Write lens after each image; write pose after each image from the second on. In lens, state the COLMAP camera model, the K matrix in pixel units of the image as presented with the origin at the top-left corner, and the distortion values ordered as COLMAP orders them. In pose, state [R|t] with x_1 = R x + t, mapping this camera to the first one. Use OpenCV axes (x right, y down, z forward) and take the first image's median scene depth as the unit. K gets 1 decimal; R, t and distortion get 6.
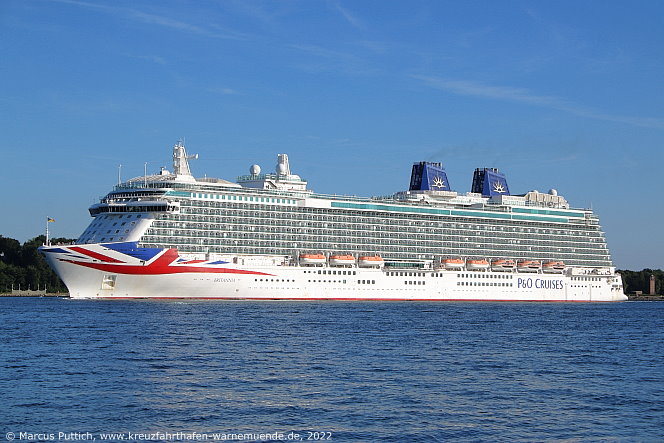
lens RADIAL K [[1586.4, 0, 332.5], [0, 1586.4, 226.8], [0, 0, 1]] dist [-0.104071, 0.000000]
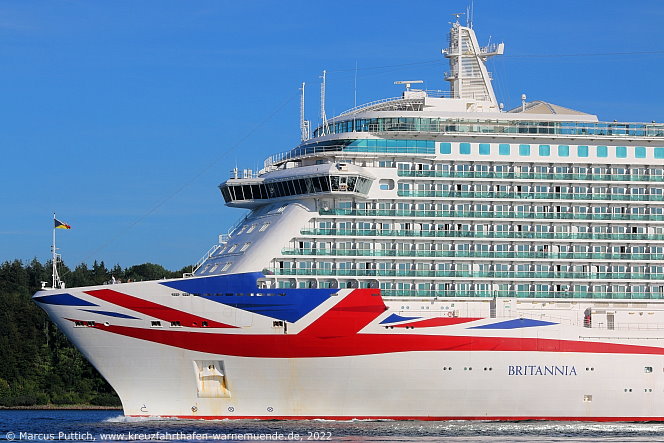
lens RADIAL K [[2614.5, 0, 330.6], [0, 2614.5, 221.7], [0, 0, 1]] dist [0.024085, 0.000000]
pose [[0.830228, -0.039021, -0.556056, 0.217405], [0.025682, 0.999165, -0.031772, 0.015566], [0.556831, 0.012097, 0.830537, 0.421254]]
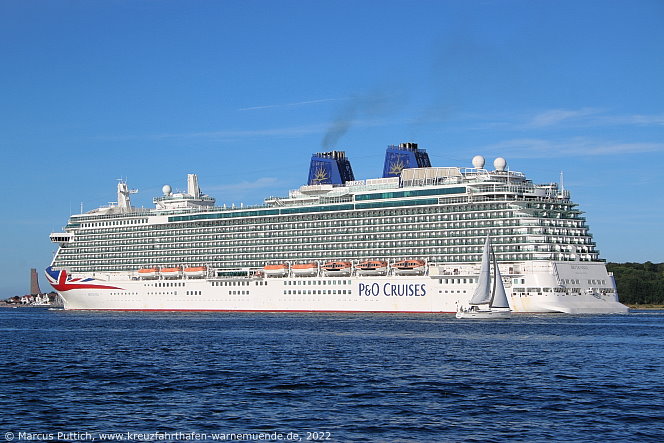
lens RADIAL K [[1560.6, 0, 327.6], [0, 1560.6, 227.2], [0, 0, 1]] dist [-0.015657, 0.000000]
pose [[-0.083807, -0.056997, -0.994851, 0.996476], [0.042580, 0.997246, -0.060721, 0.056933], [0.995572, -0.047450, -0.081149, 1.171259]]
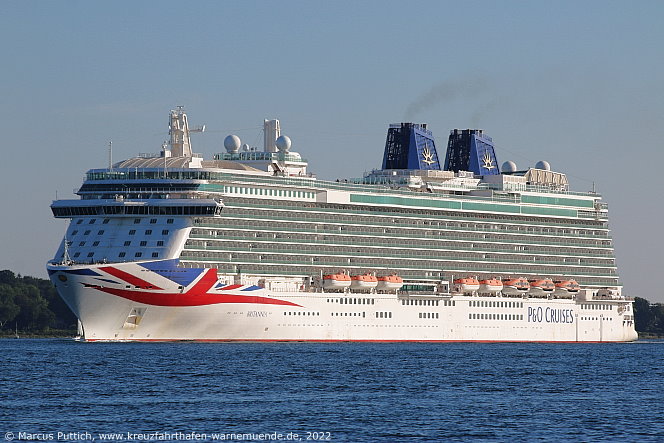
lens RADIAL K [[4929.3, 0, 332.6], [0, 4929.3, 218.6], [0, 0, 1]] dist [-1.543090, 0.000000]
pose [[0.942443, 0.005050, 0.334329, -0.682717], [-0.012407, 0.999726, 0.019872, -0.045374], [-0.334137, -0.022876, 0.942247, -0.914159]]
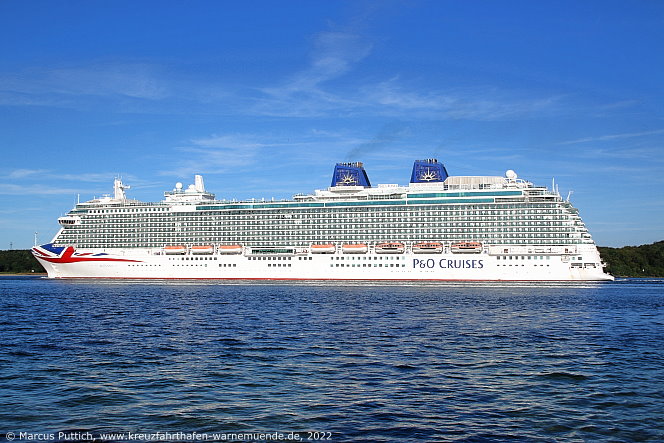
lens RADIAL K [[796.4, 0, 338.3], [0, 796.4, 245.9], [0, 0, 1]] dist [-0.100859, 0.000000]
pose [[0.425280, -0.038364, -0.904248, 0.650195], [0.041454, 0.998878, -0.022883, 0.037677], [0.904112, -0.027753, 0.426394, 0.809980]]
